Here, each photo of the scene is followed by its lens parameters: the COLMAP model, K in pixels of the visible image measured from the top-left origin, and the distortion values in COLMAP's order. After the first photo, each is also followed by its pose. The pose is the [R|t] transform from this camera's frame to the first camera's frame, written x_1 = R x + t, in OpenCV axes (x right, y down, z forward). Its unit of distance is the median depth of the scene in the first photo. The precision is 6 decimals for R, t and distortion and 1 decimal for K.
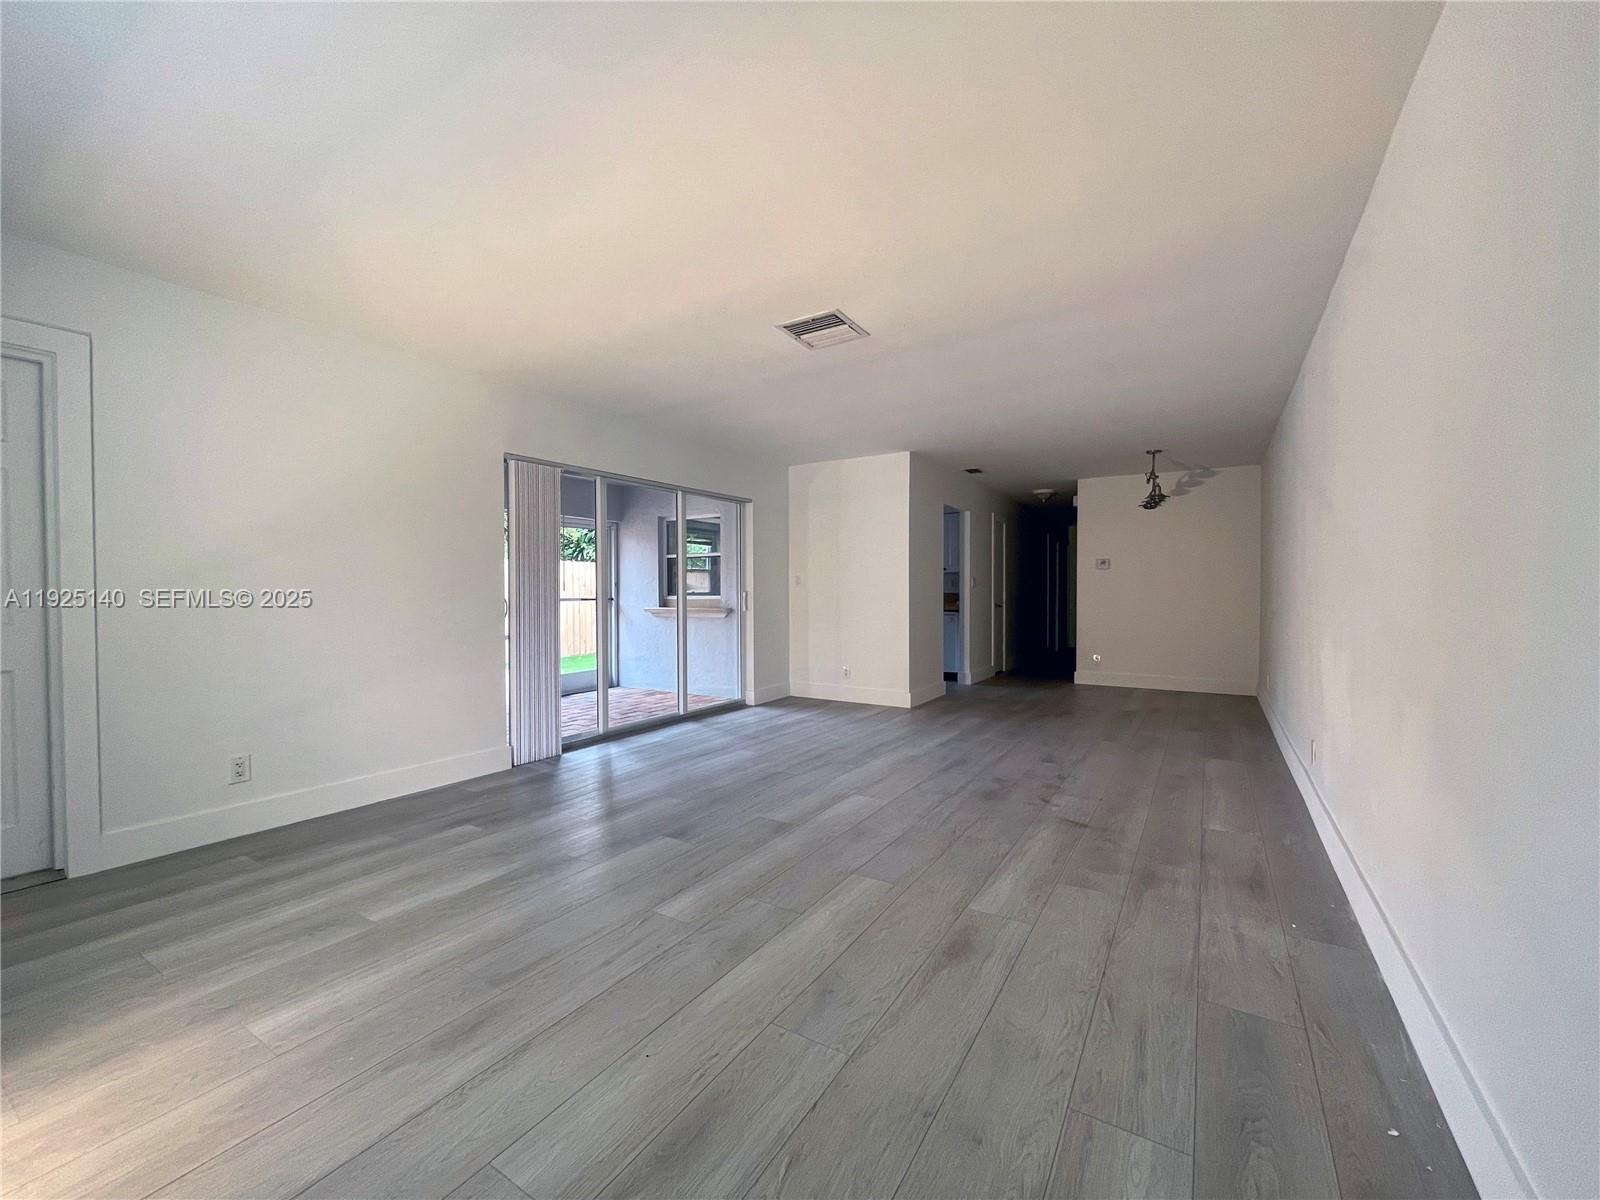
lens RADIAL K [[652.9, 0, 794.3], [0, 652.9, 607.2], [0, 0, 1]] dist [-0.000605, -0.000476]
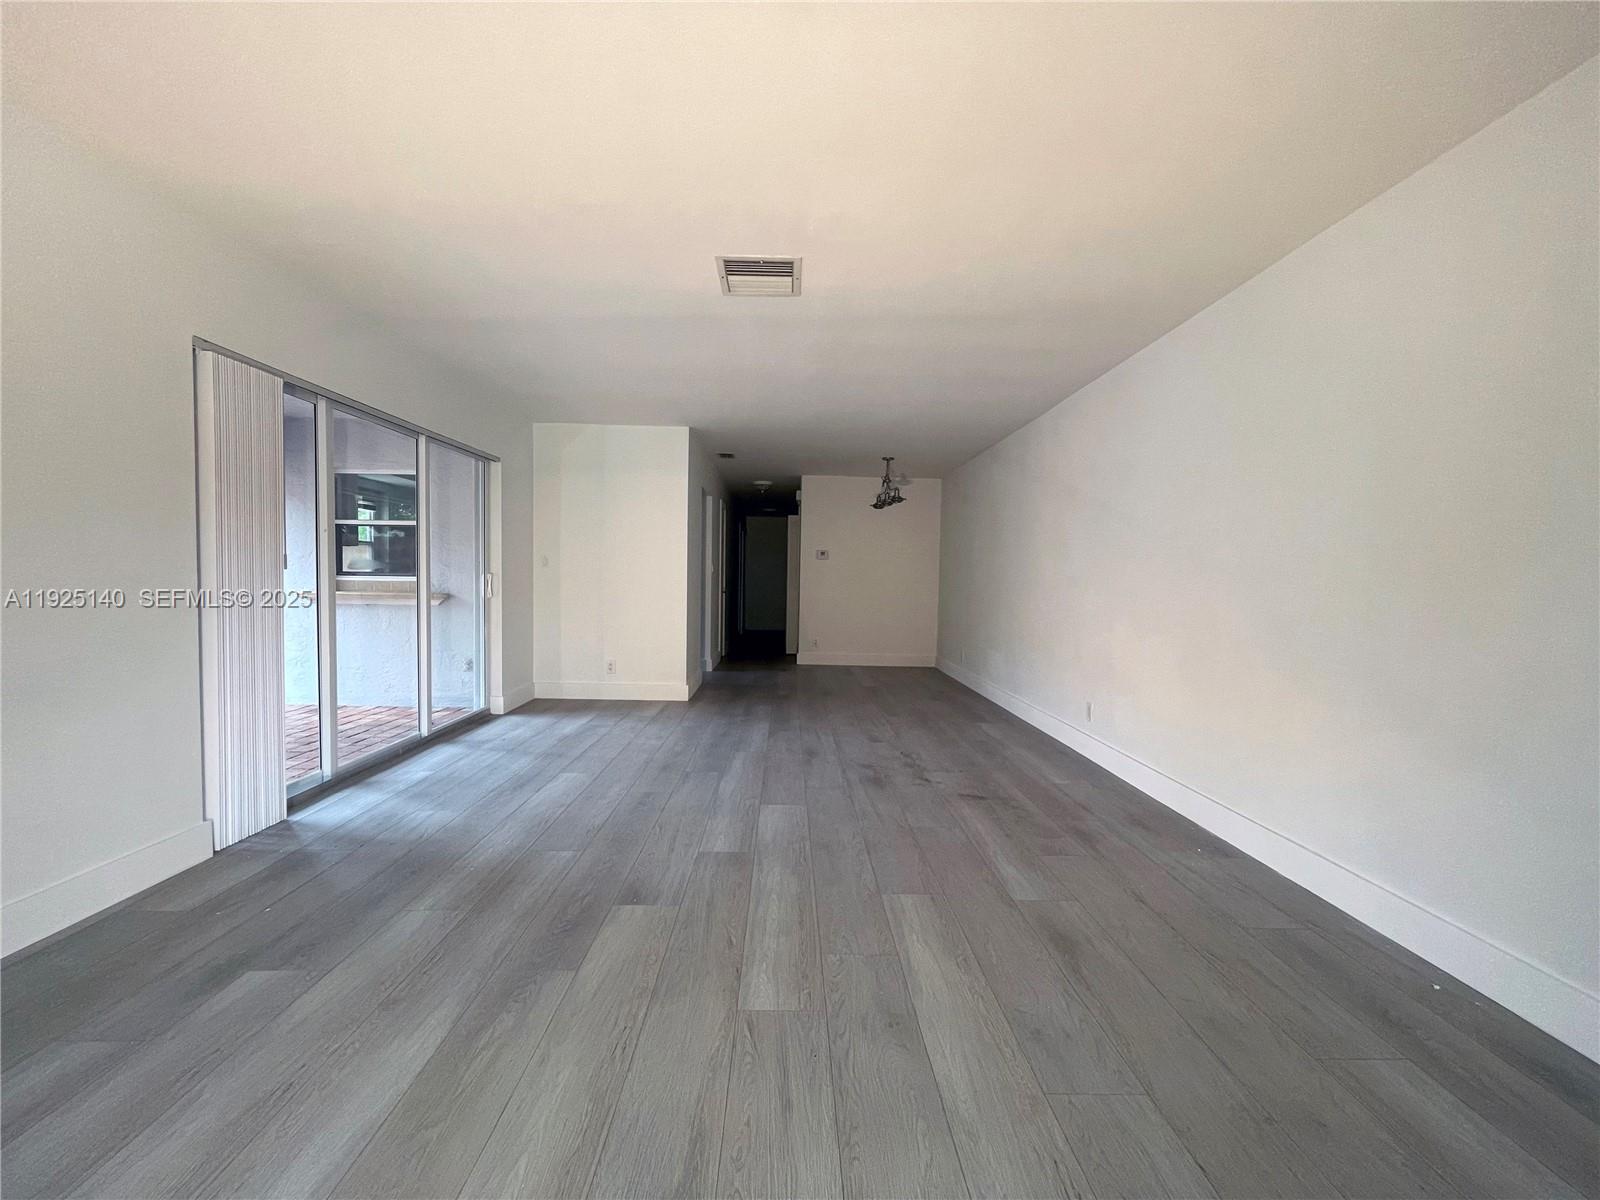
lens RADIAL K [[652.9, 0, 794.3], [0, 652.9, 607.2], [0, 0, 1]] dist [-0.000605, -0.000476]
pose [[0.836740, -0.006020, 0.547568, -0.234015], [-0.008354, 0.999683, 0.023755, -0.005353], [-0.547537, -0.024451, 0.836424, 0.145563]]
